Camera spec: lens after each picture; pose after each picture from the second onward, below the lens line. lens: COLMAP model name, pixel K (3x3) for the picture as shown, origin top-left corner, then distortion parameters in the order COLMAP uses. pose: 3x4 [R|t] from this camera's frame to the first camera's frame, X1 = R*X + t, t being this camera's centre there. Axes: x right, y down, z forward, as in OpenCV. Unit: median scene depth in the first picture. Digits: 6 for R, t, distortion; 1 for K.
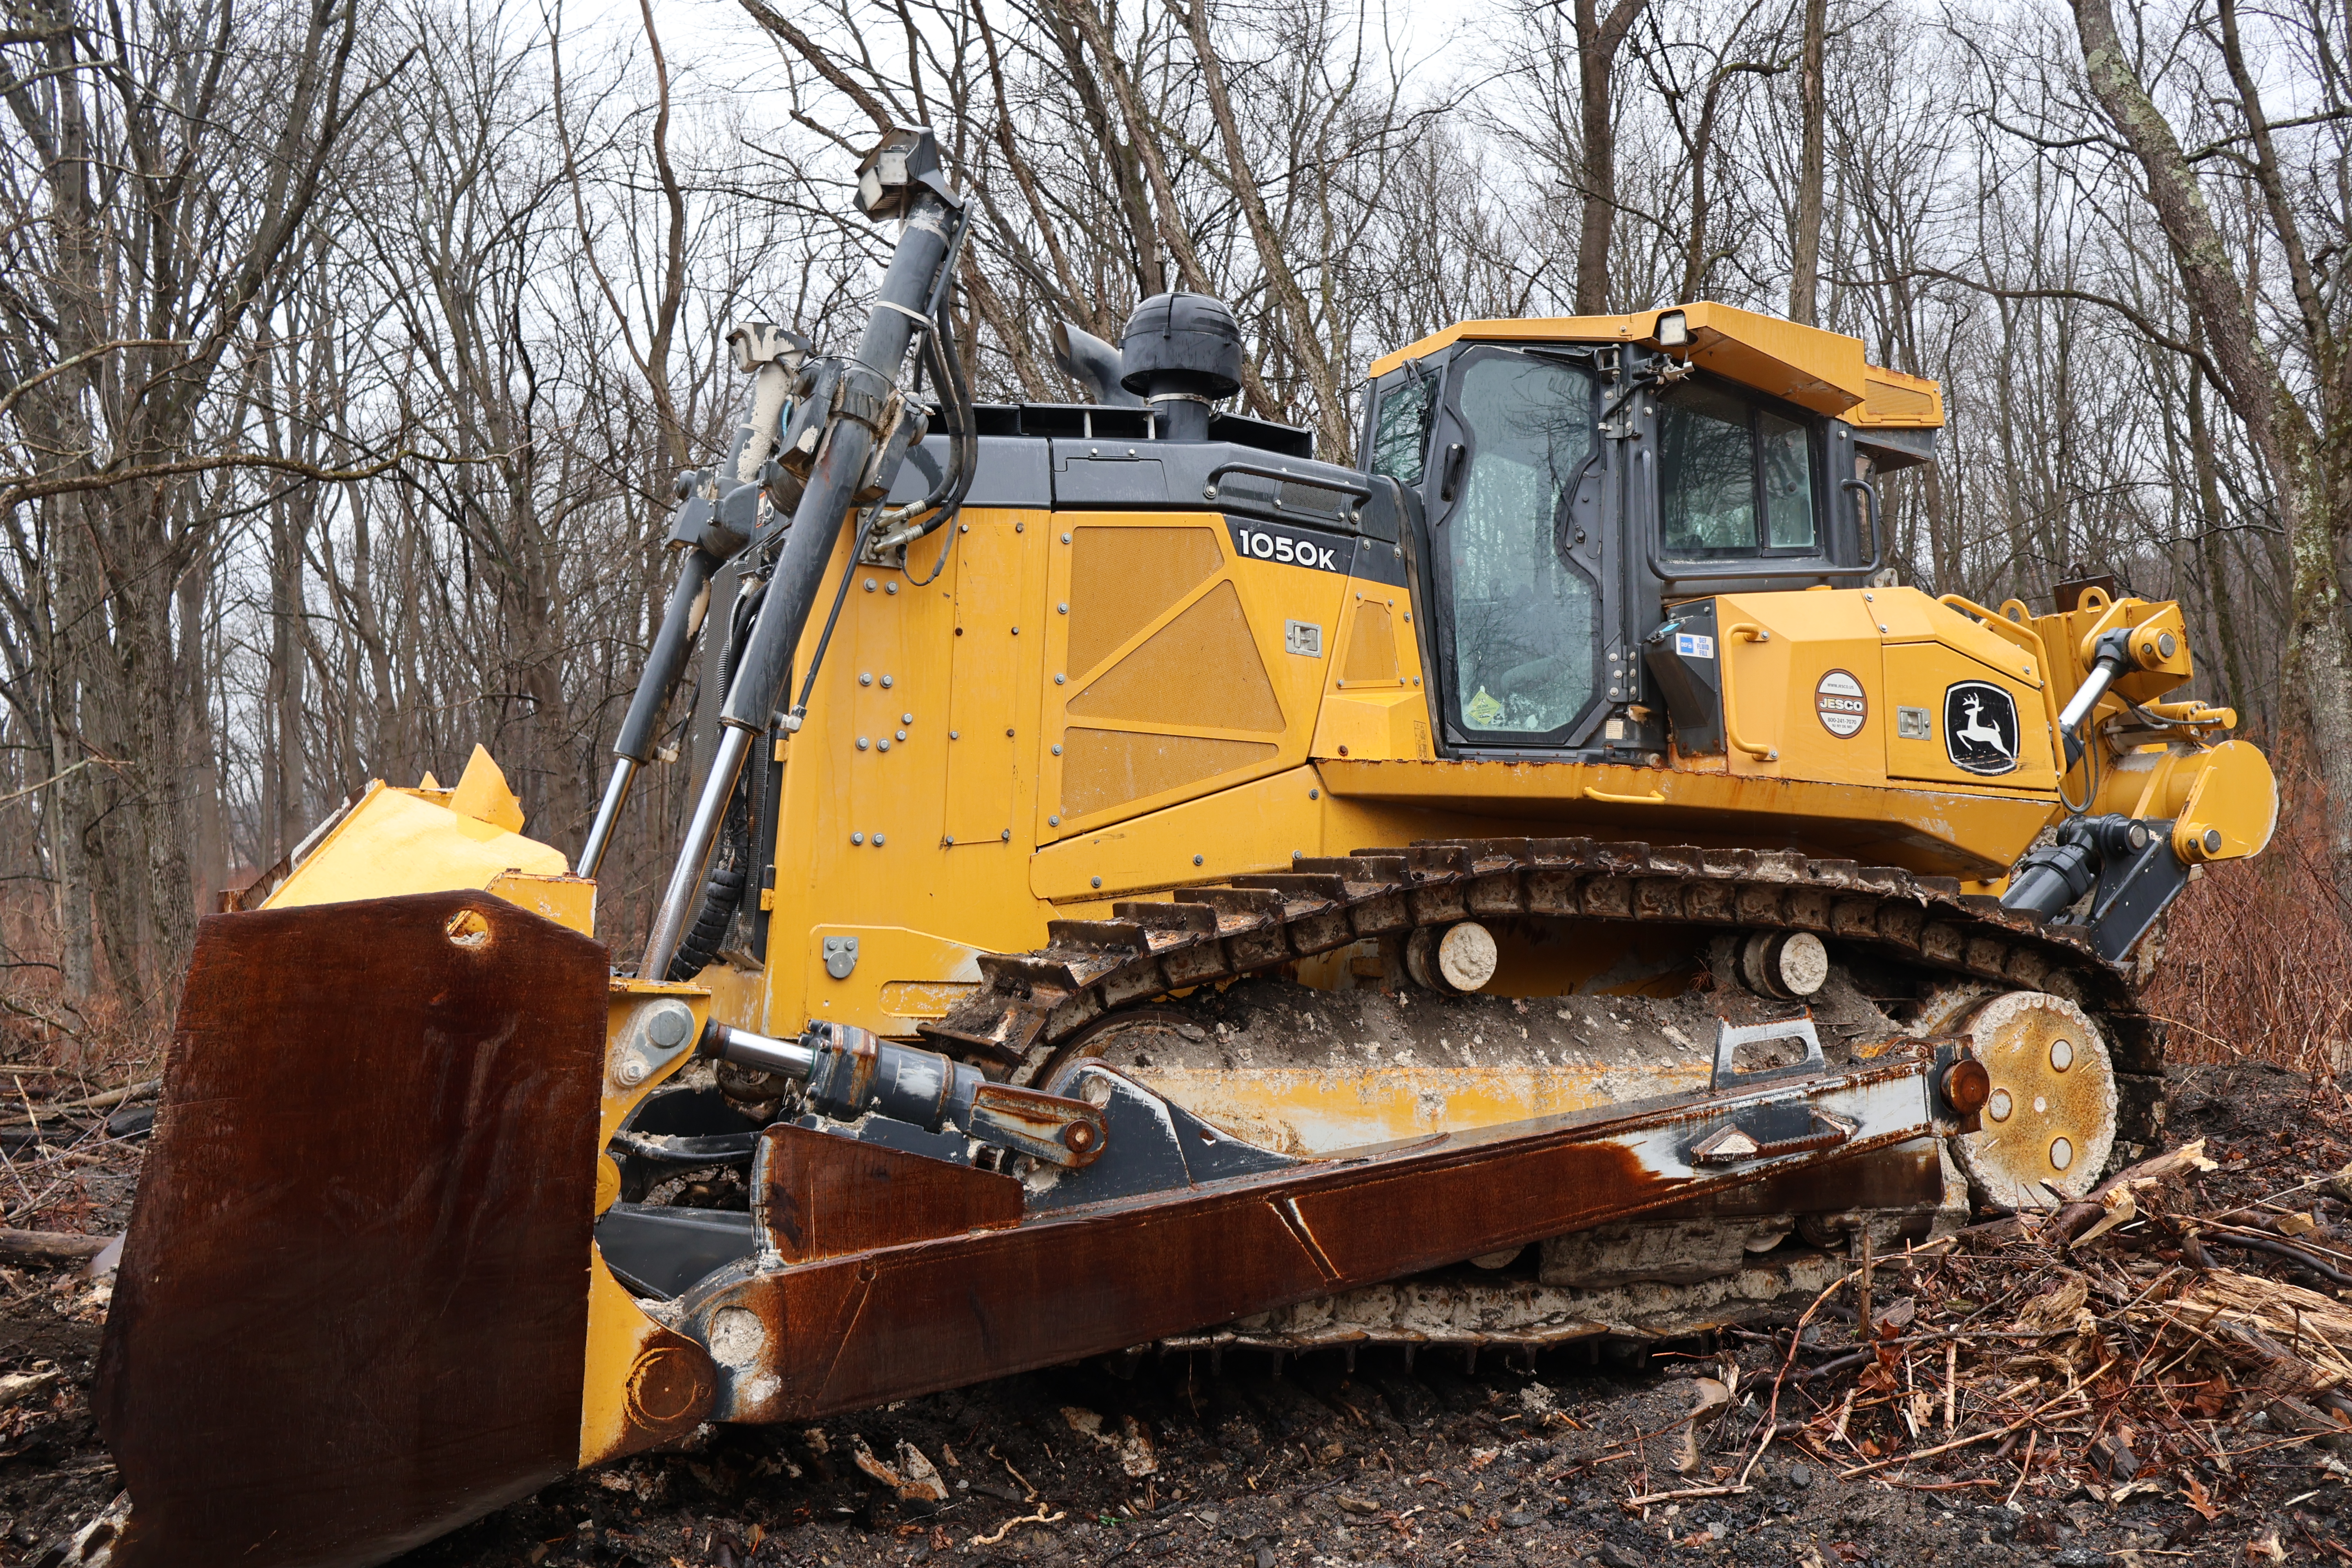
lens RADIAL K [[1948.3, 0, 1165.3], [0, 1948.3, 787.8], [0, 0, 1]] dist [-0.005134, -0.005203]
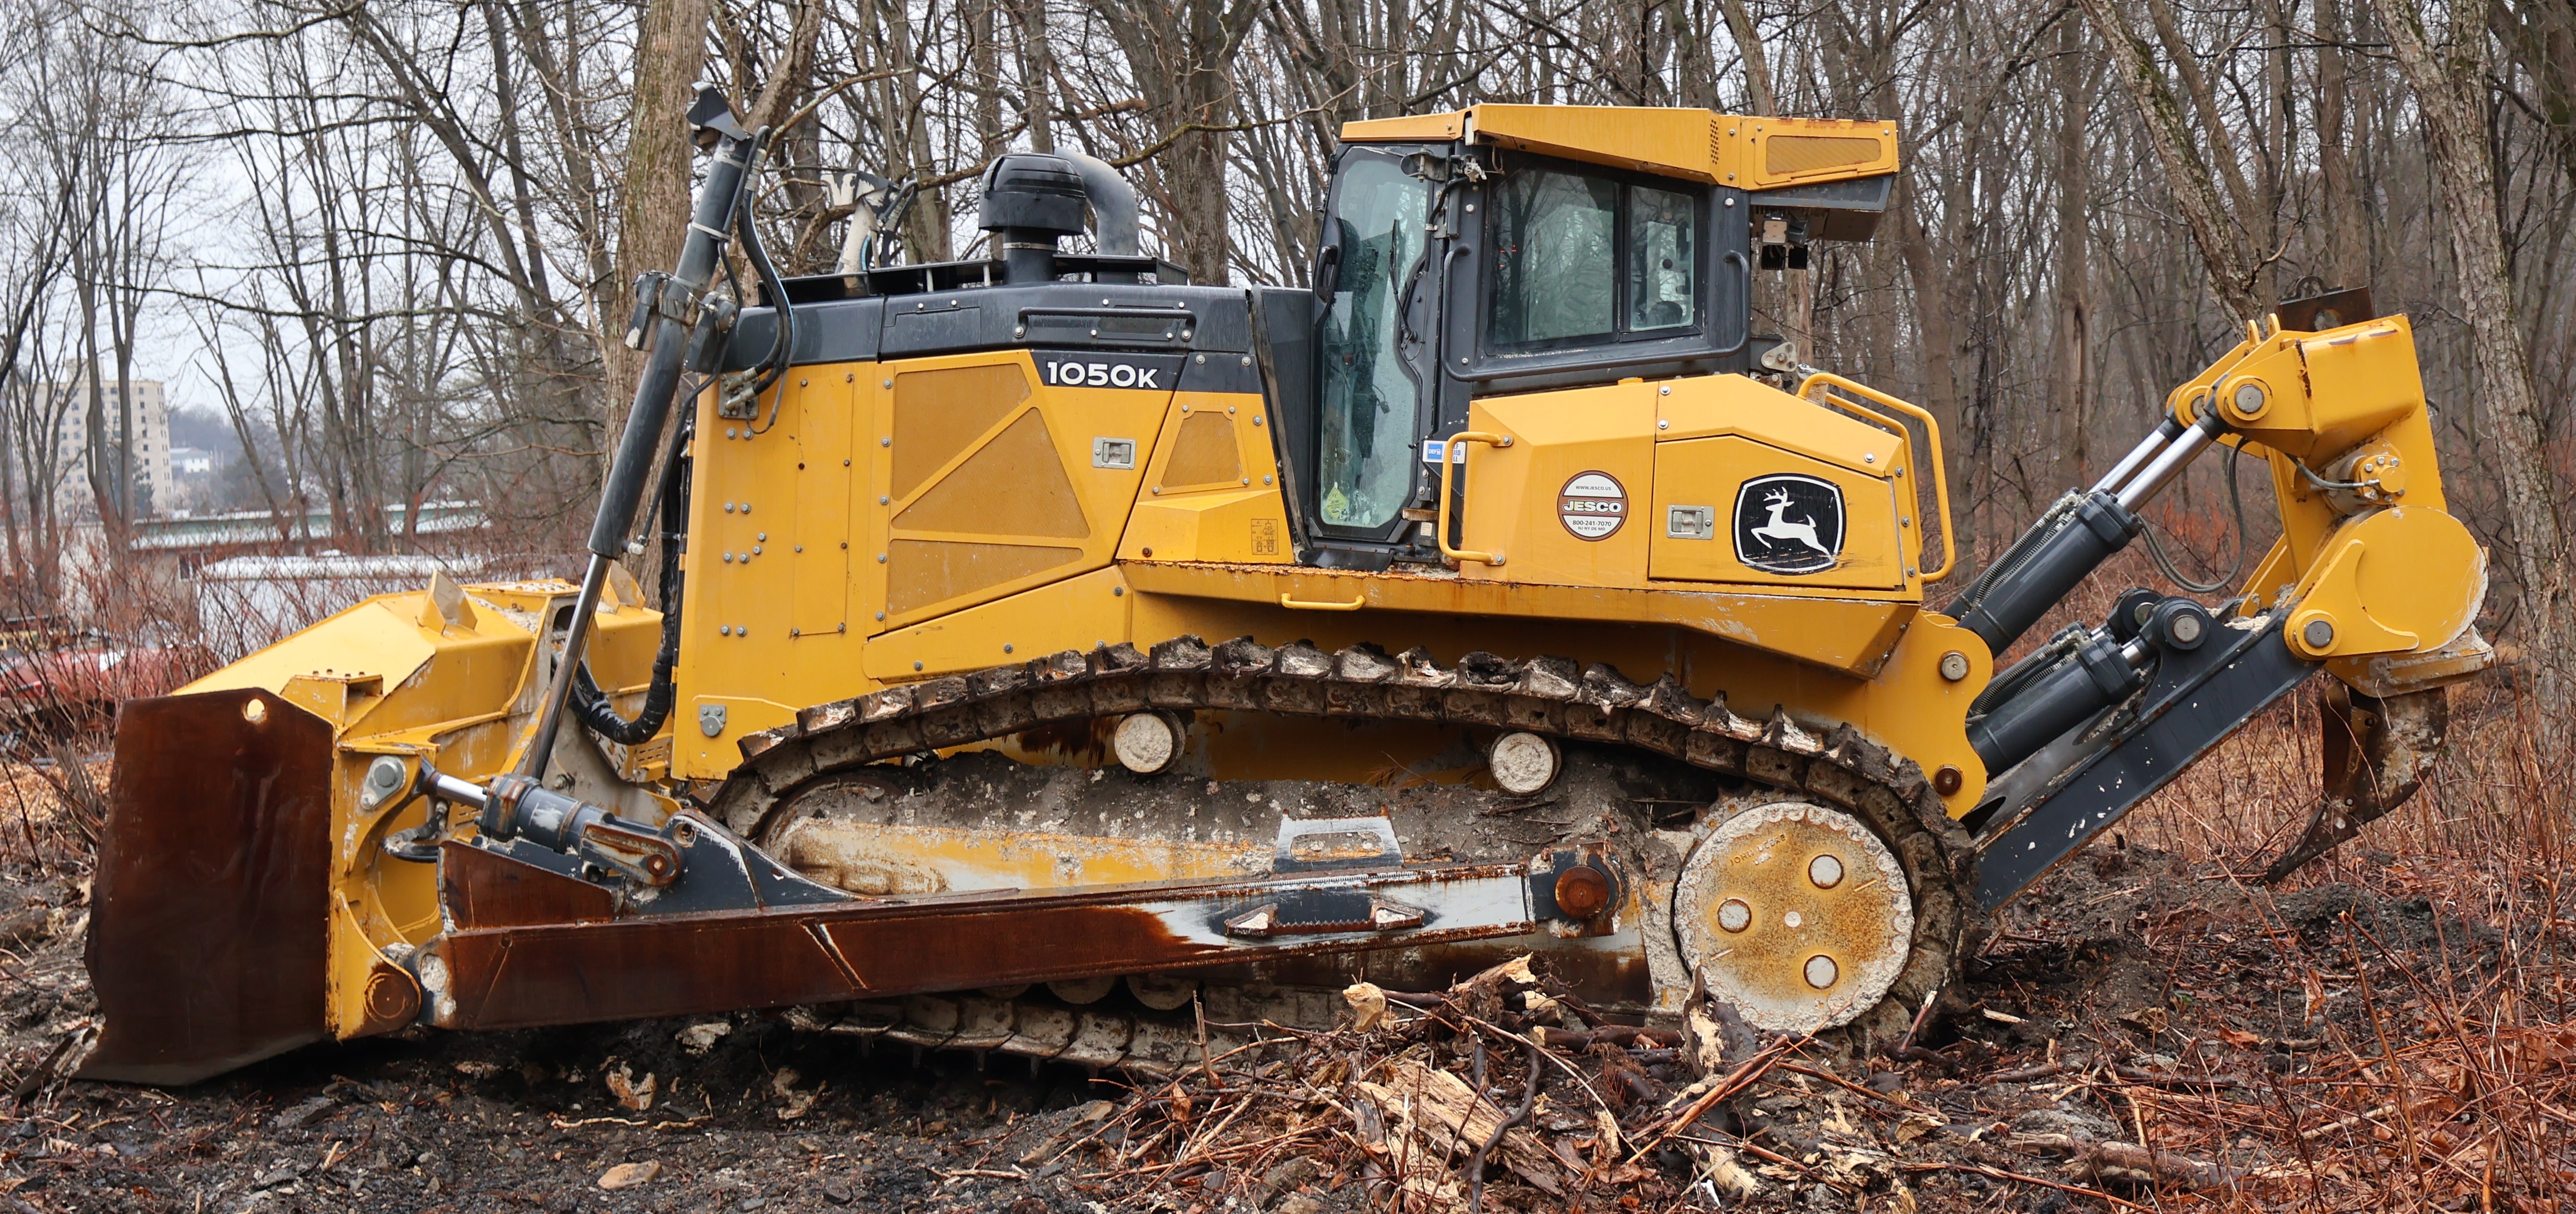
lens RADIAL K [[2767.1, 0, 1299.4], [0, 2767.1, 658.8], [0, 0, 1]] dist [0.000599, -0.000681]
pose [[0.819846, 0.035831, -0.571462, 1.229412], [0.026558, 0.994586, 0.100462, -0.132289], [0.571968, -0.097540, 0.814456, -0.295104]]
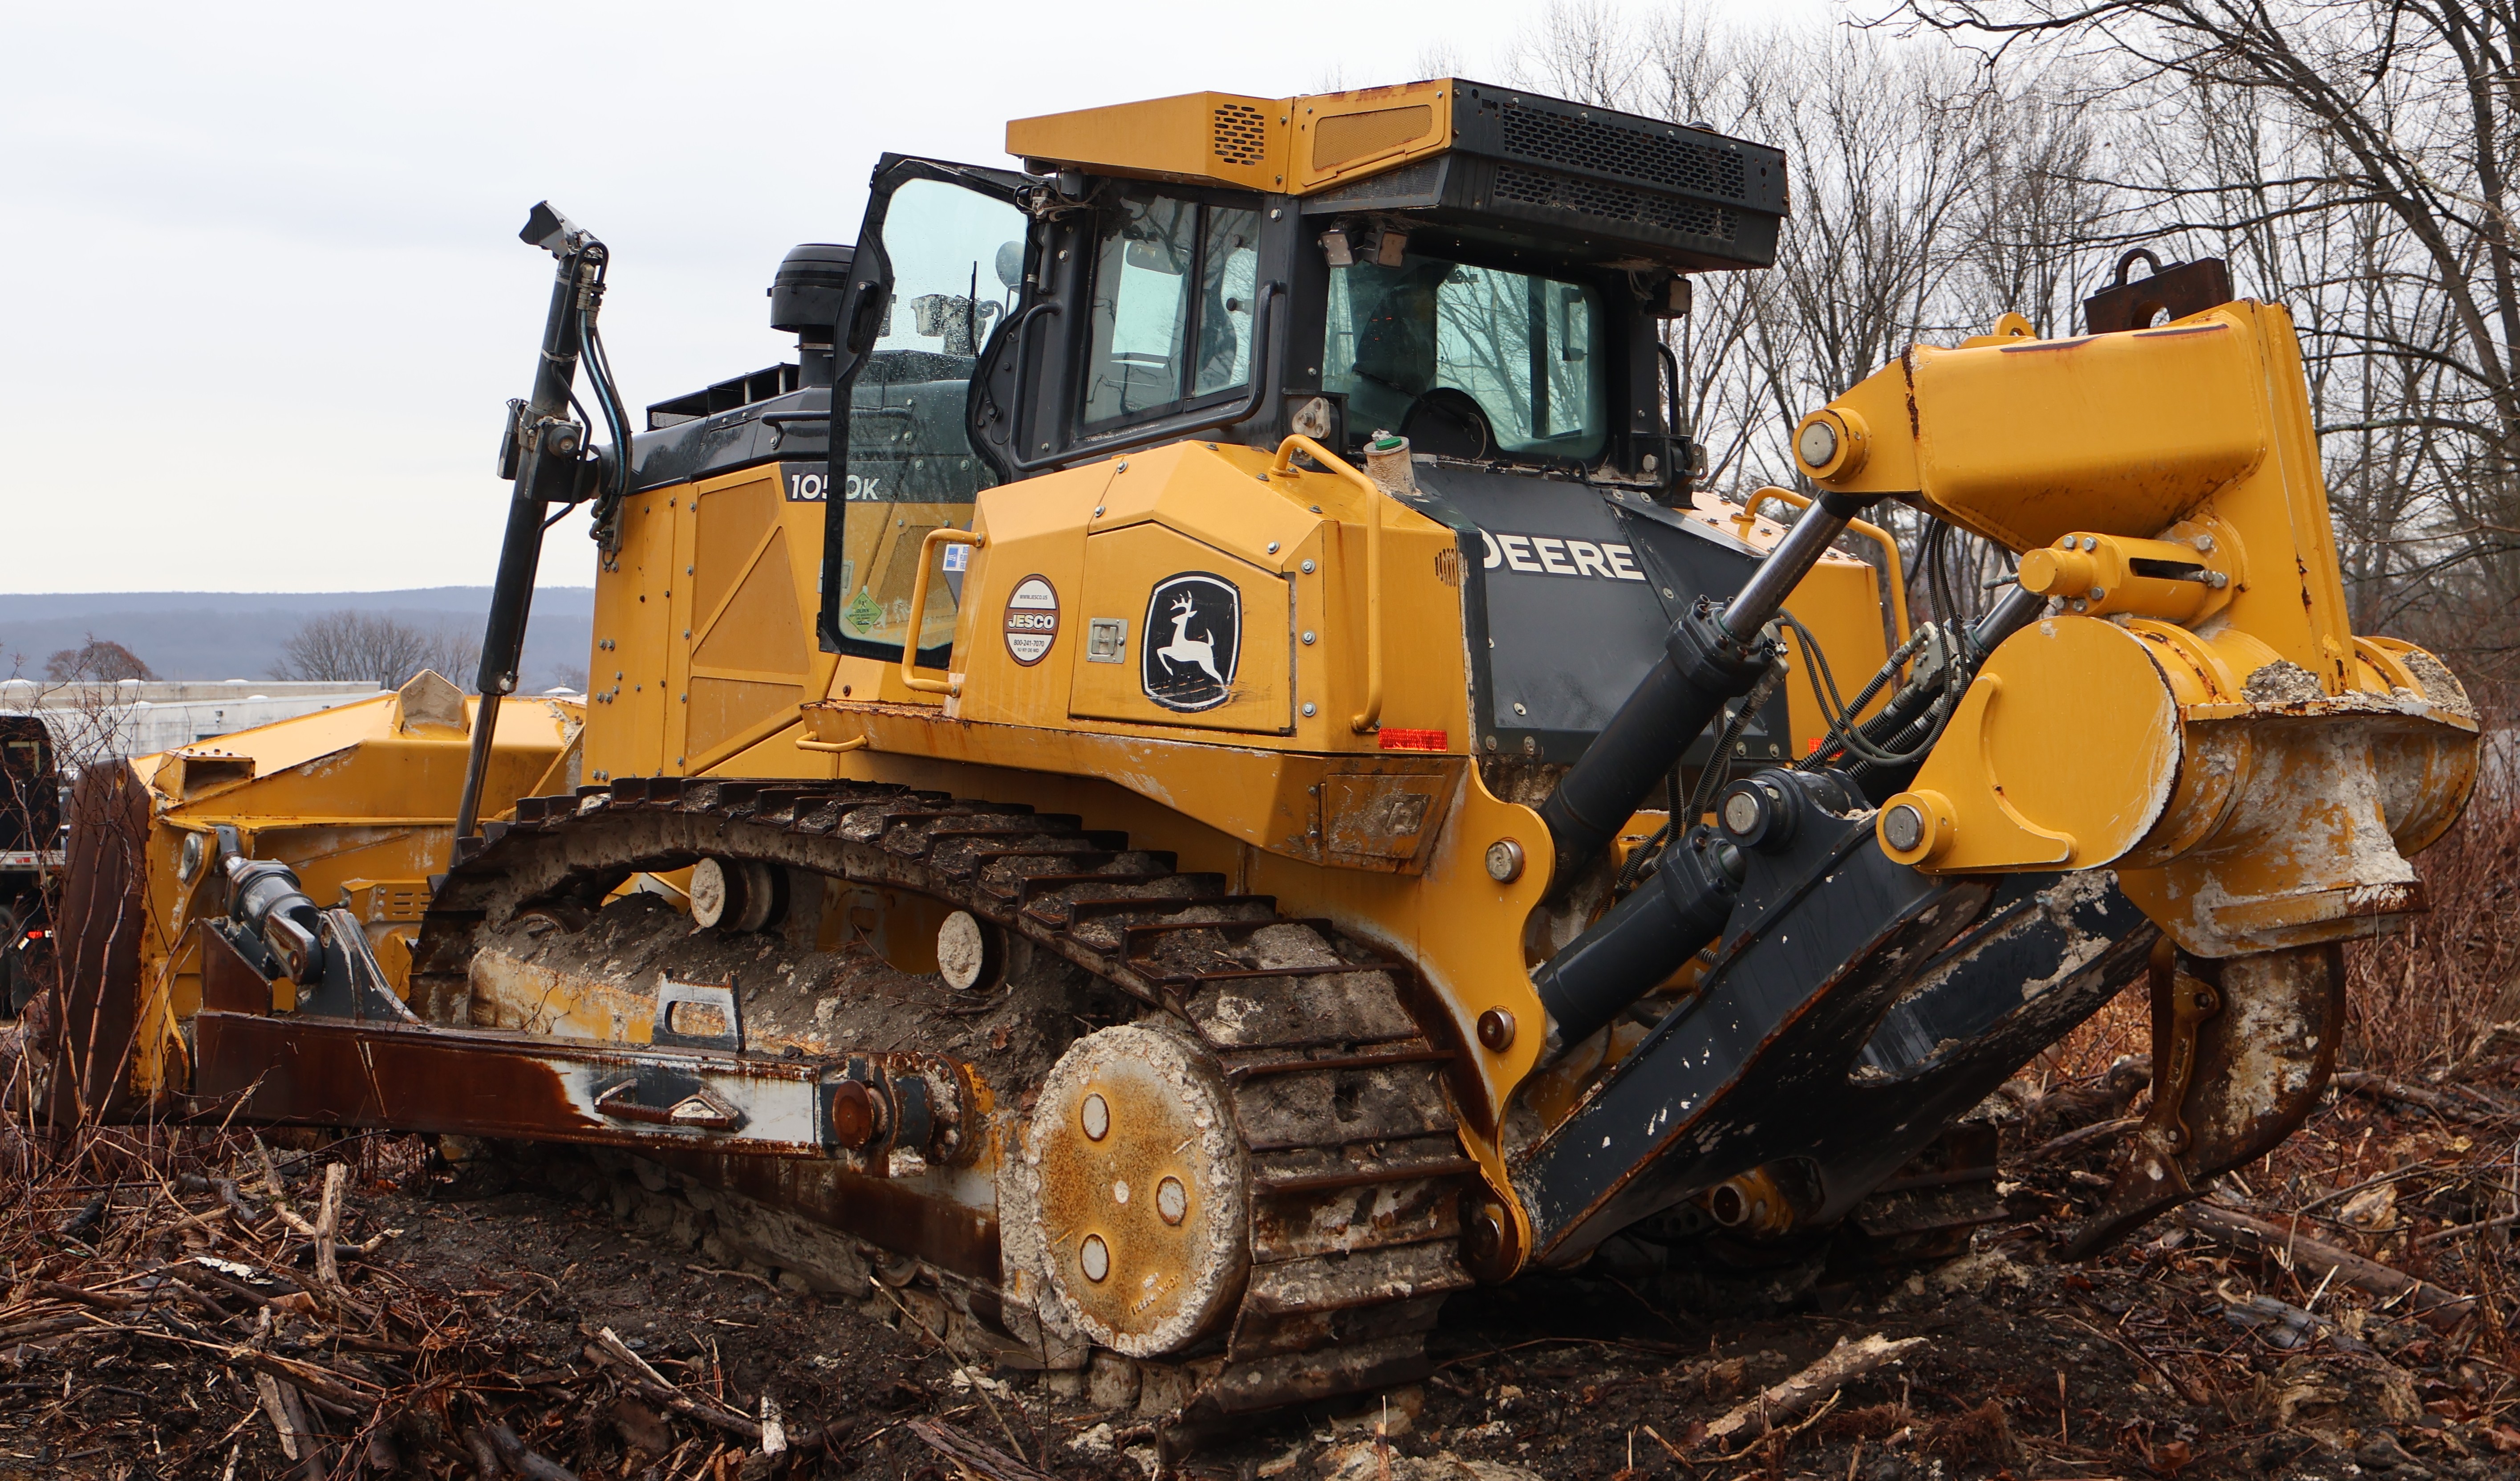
lens RADIAL K [[2871.1, 0, 1252.5], [0, 2871.1, 706.4], [0, 0, 1]] dist [0.025579, 0.008526]
pose [[0.261675, -0.001559, -0.965155, 1.723562], [0.020480, 0.999783, 0.003938, -0.014458], [0.964939, -0.020797, 0.261650, 0.934888]]
